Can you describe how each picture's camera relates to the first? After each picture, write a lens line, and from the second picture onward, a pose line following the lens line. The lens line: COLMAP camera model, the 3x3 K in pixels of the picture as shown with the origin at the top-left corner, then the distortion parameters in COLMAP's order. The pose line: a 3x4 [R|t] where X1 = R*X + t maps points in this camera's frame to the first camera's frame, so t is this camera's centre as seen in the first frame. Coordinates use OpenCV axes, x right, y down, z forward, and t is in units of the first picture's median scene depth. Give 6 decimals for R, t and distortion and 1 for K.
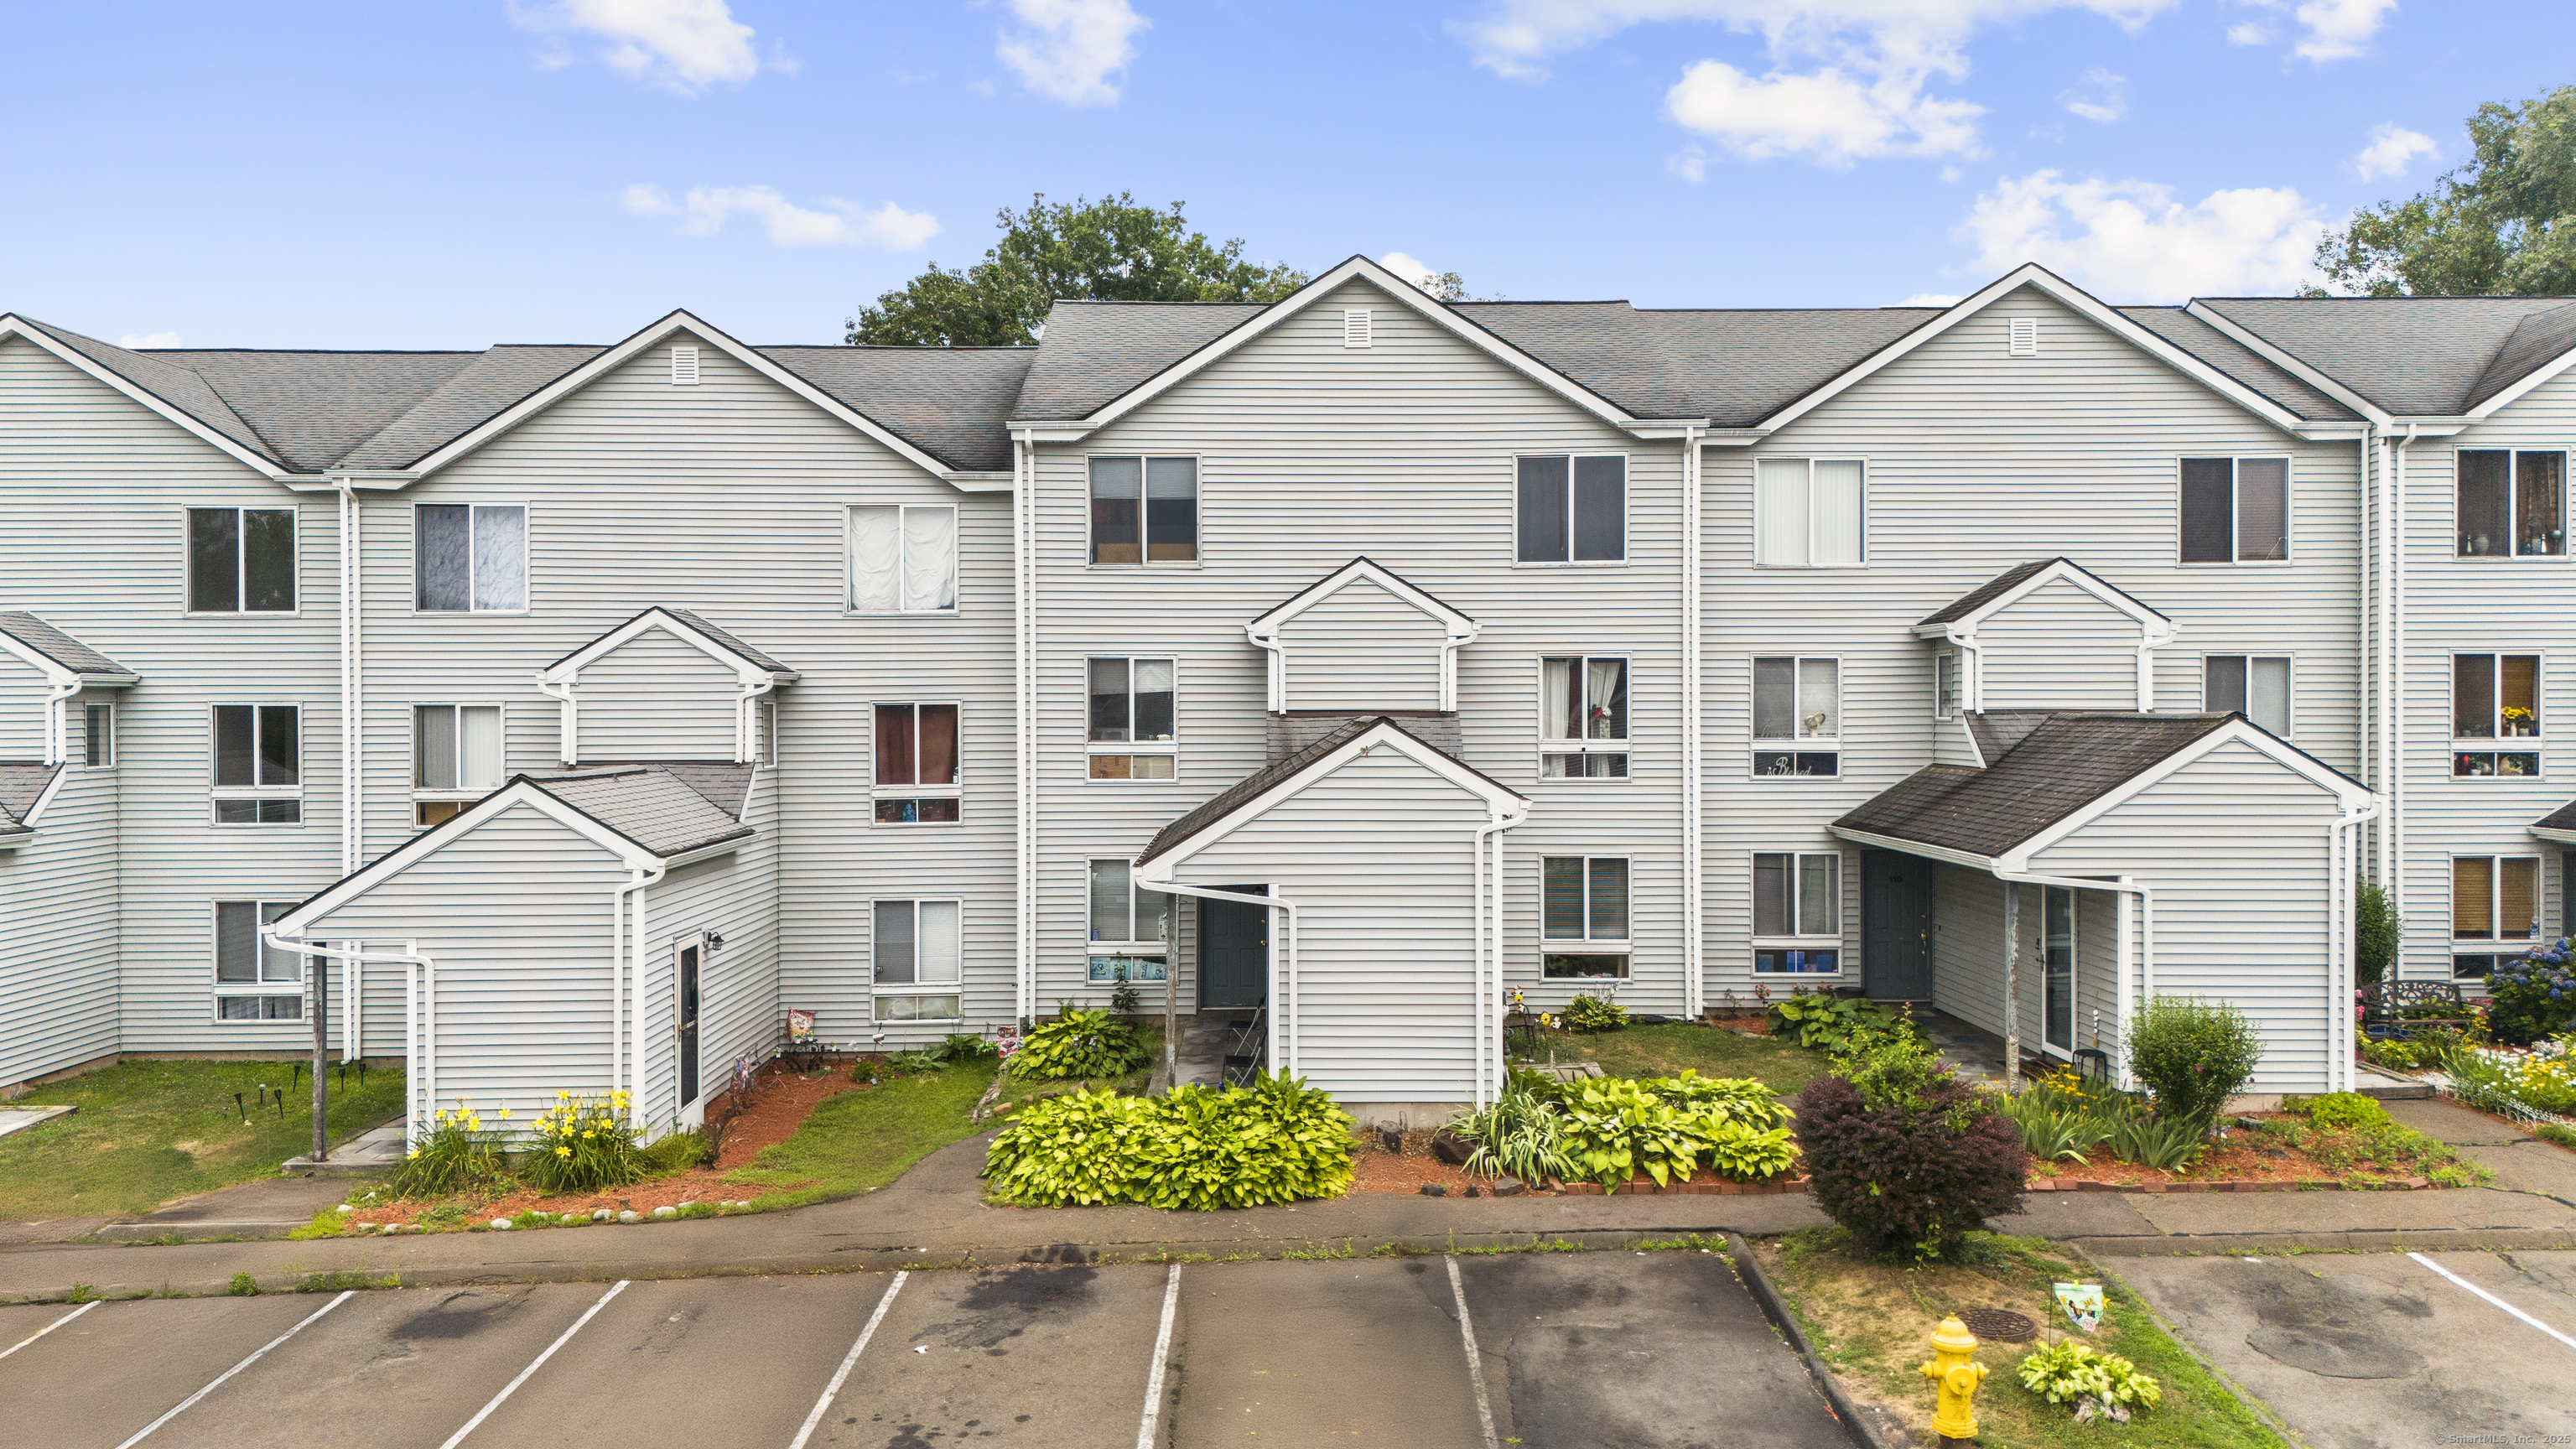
lens RADIAL K [[1918.9, 0, 1290.1], [0, 1918.9, 721.9], [0, 0, 1]] dist [0.081160, 0.002852]
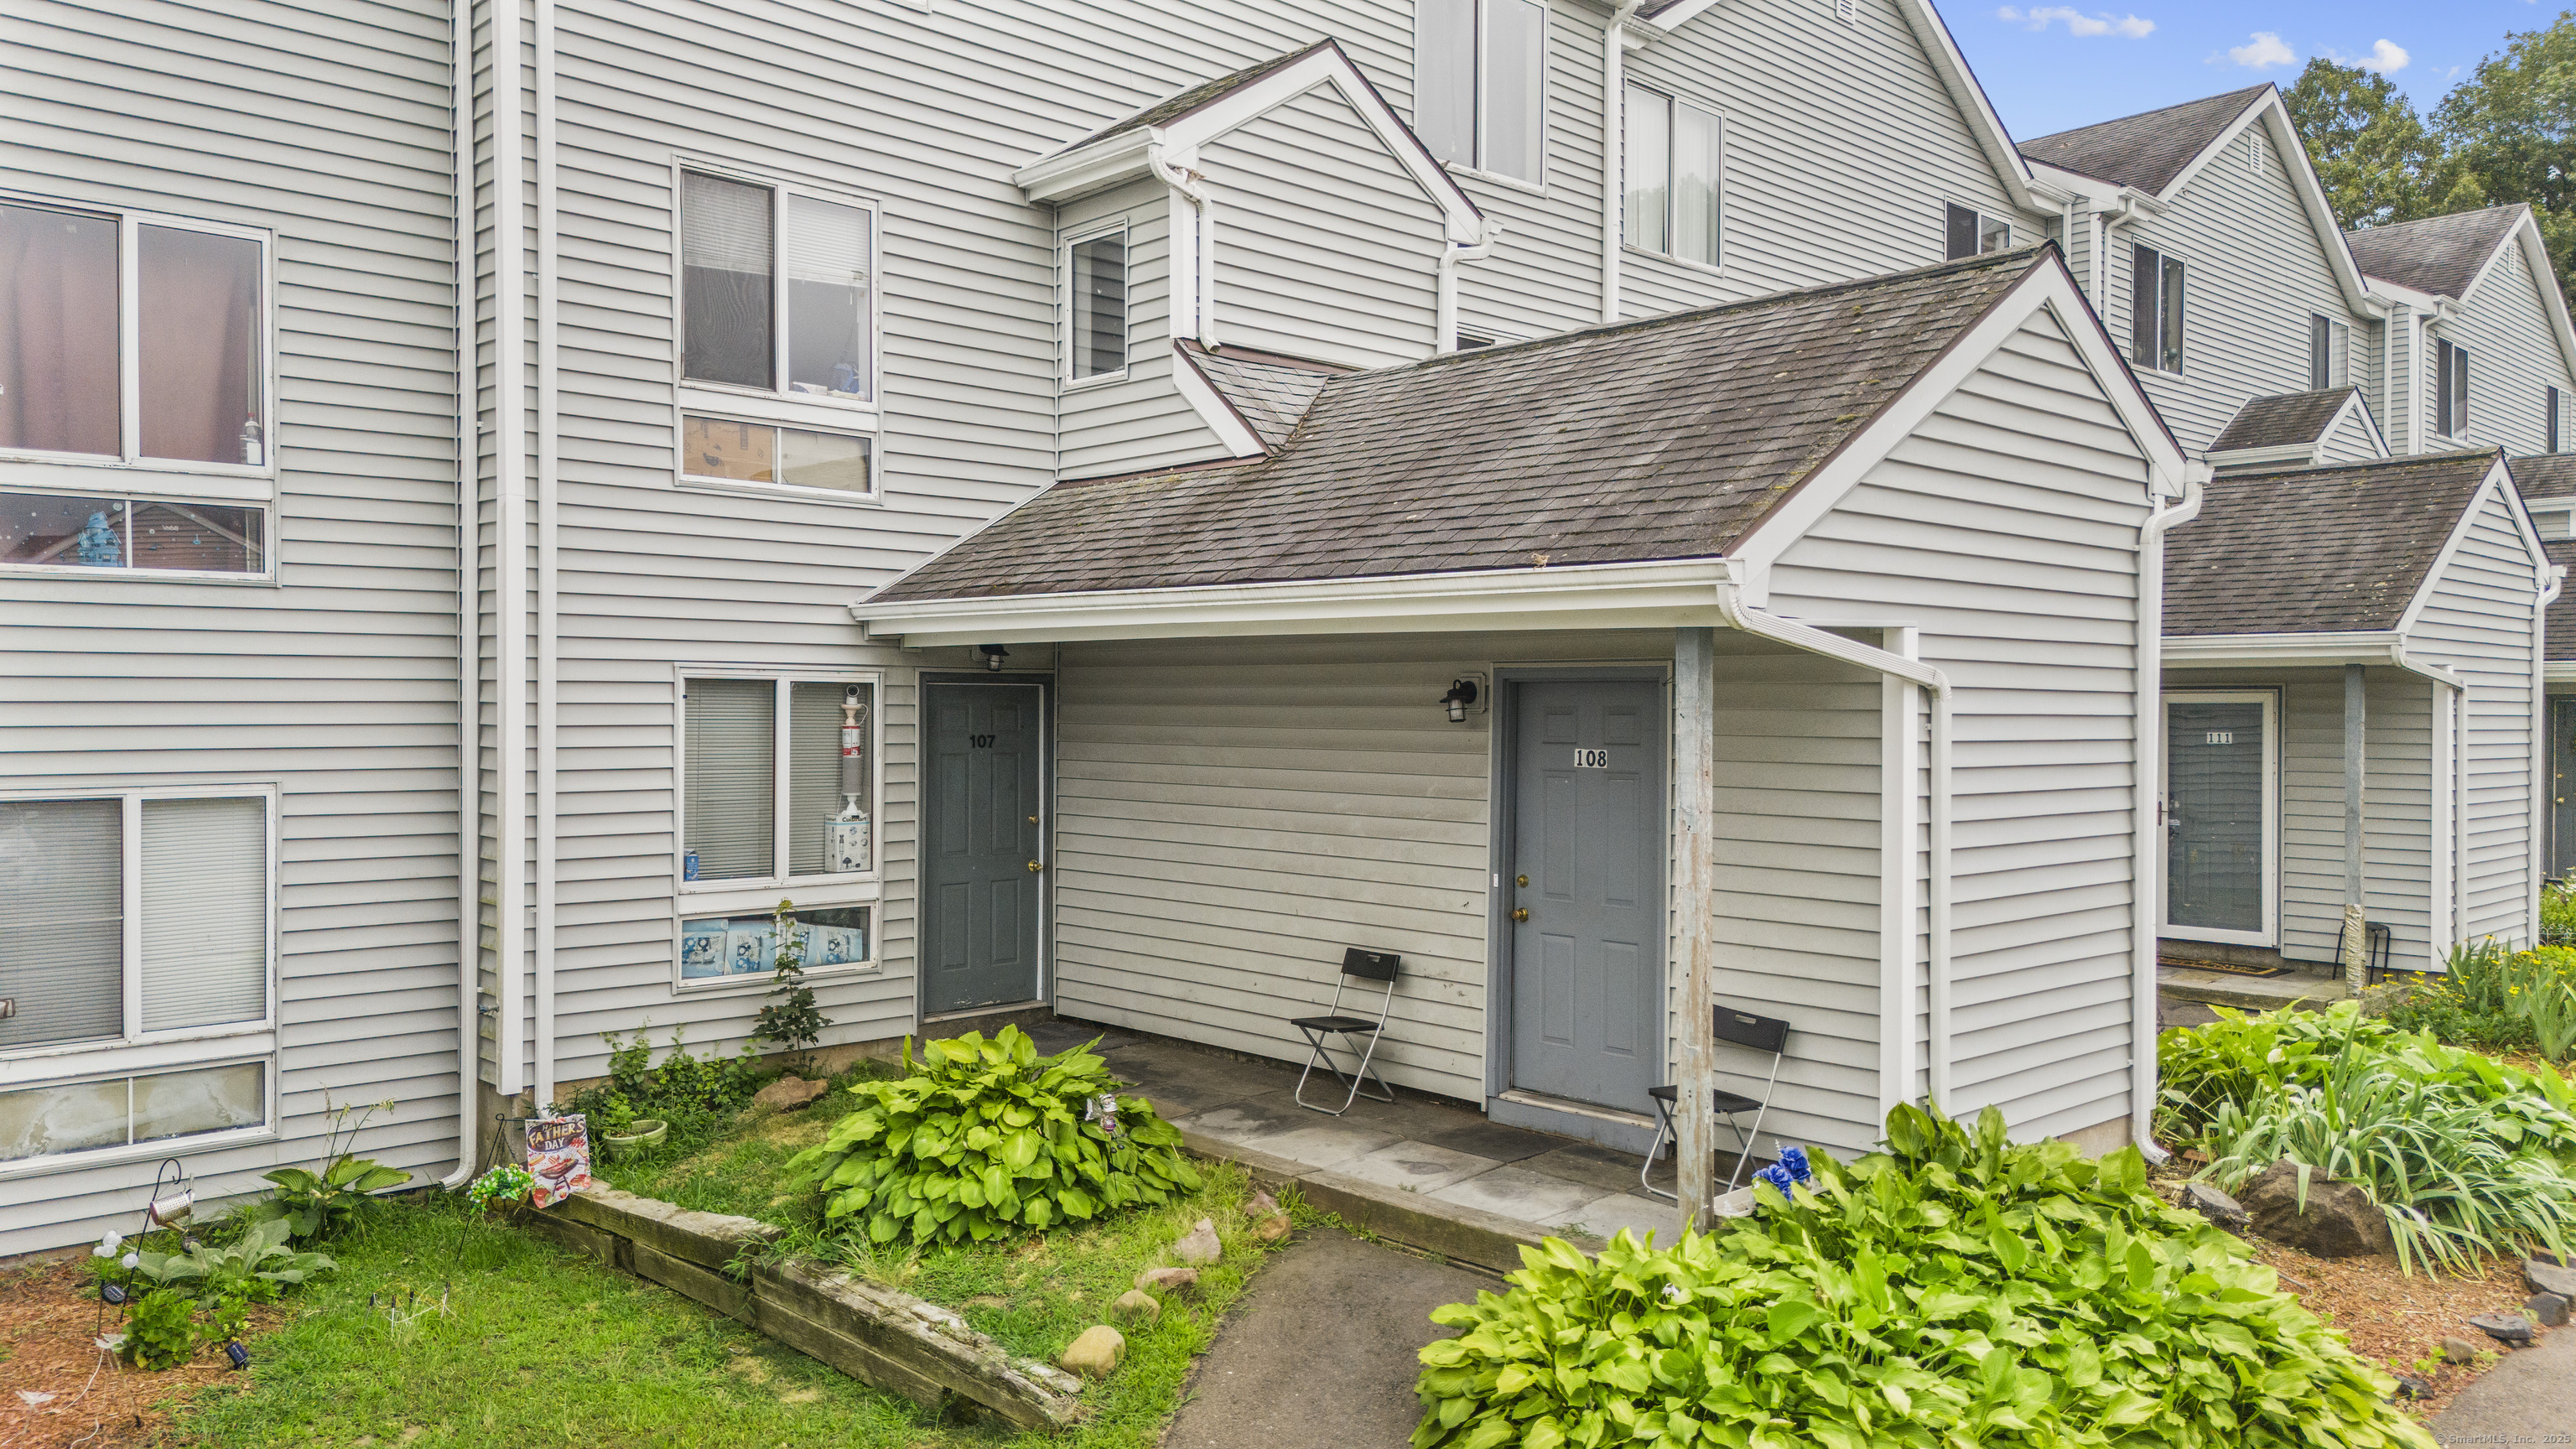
lens RADIAL K [[1918.9, 0, 1287.5], [0, 1918.9, 727.9], [0, 0, 1]] dist [0.081160, 0.002852]
pose [[0.754214, 0.002575, 0.656623, -0.272454], [-0.005292, 0.999984, 0.002156, 0.080025], [-0.656607, -0.005101, 0.754216, 0.610485]]
